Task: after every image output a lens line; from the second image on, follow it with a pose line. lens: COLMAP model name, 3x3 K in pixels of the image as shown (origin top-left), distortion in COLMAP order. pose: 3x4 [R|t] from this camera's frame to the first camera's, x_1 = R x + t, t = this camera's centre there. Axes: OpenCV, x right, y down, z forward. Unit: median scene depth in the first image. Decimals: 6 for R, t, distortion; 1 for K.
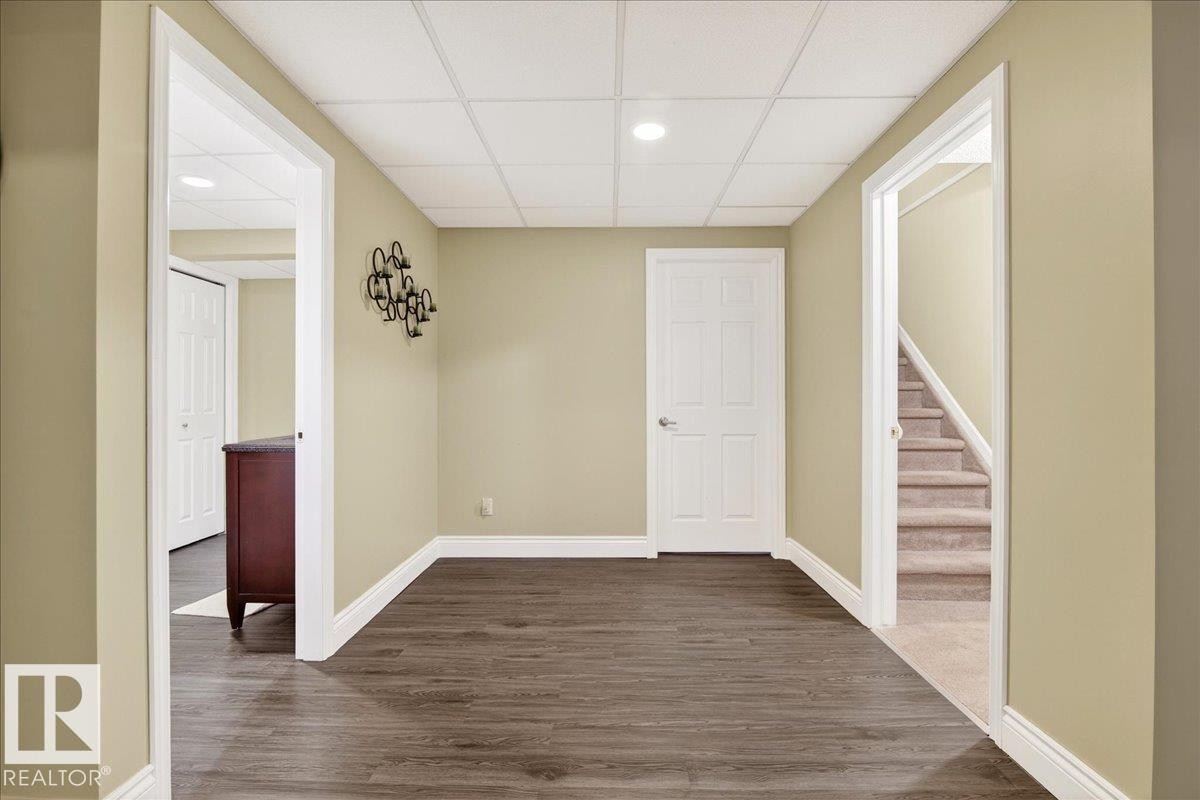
lens RADIAL K [[558.0, 0, 600.6], [0, 558.0, 400.5], [0, 0, 1]] dist [-0.020628, -0.000627]
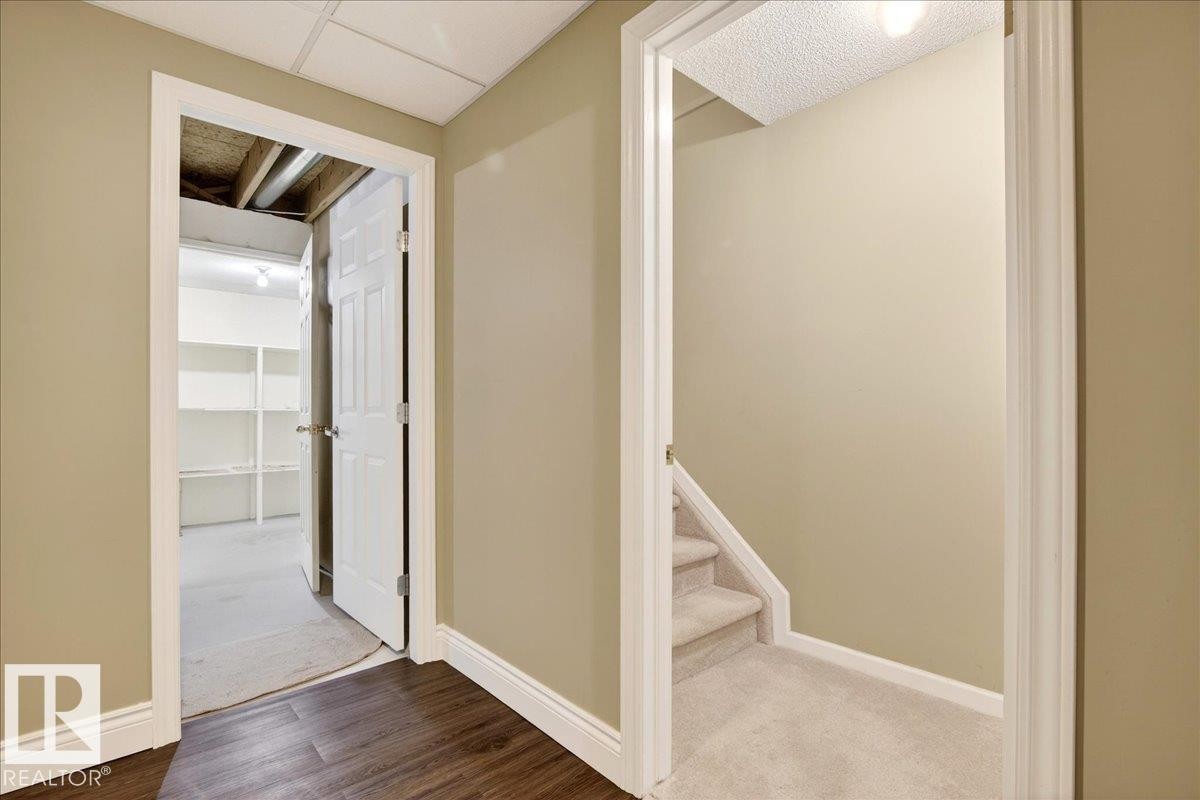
lens RADIAL K [[558.0, 0, 603.8], [0, 558.0, 404.0], [0, 0, 1]] dist [-0.020628, -0.000627]
pose [[0.729036, 0.001971, 0.684473, 0.045872], [0.002129, 0.999984, -0.005146, 0.004105], [-0.684472, 0.005209, 0.729020, 0.421754]]
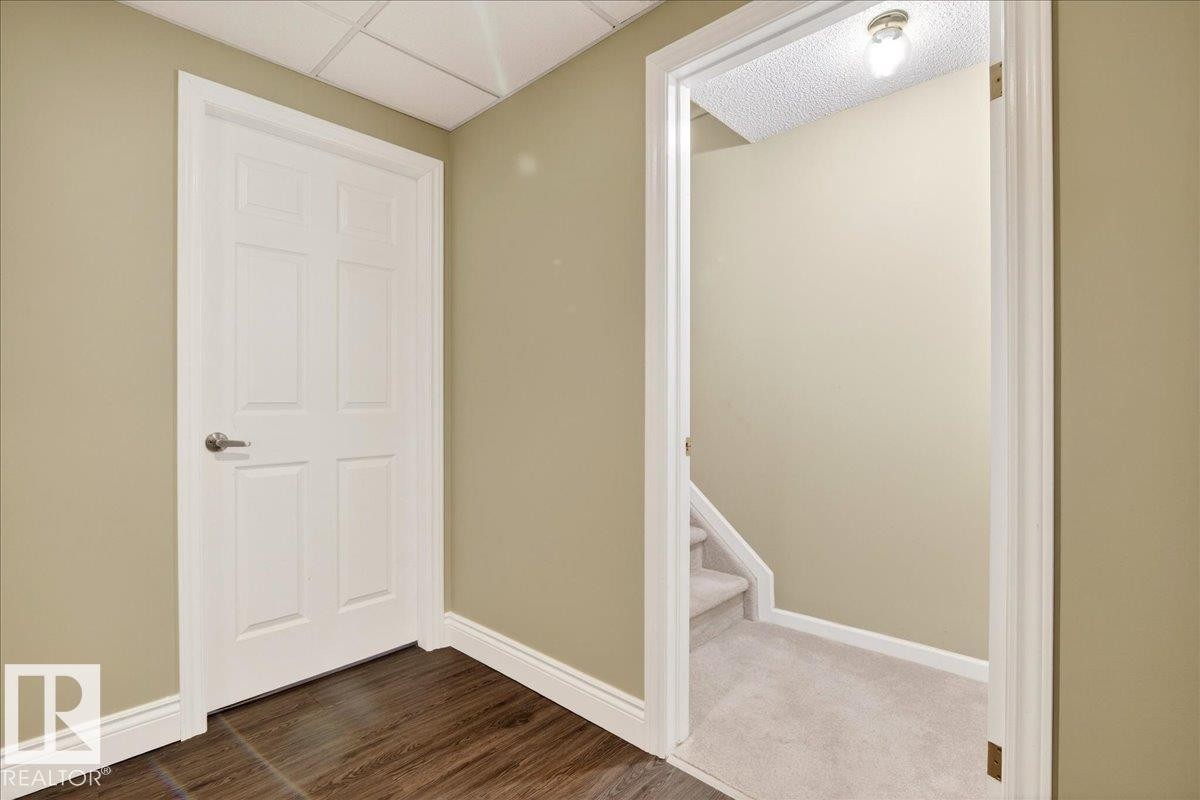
lens RADIAL K [[558.0, 0, 604.4], [0, 558.0, 394.1], [0, 0, 1]] dist [-0.020628, -0.000627]
pose [[0.664481, 0.005022, 0.747288, -0.023253], [0.001374, 0.999968, -0.007942, 0.000095], [-0.747304, 0.006304, 0.664453, 0.437106]]
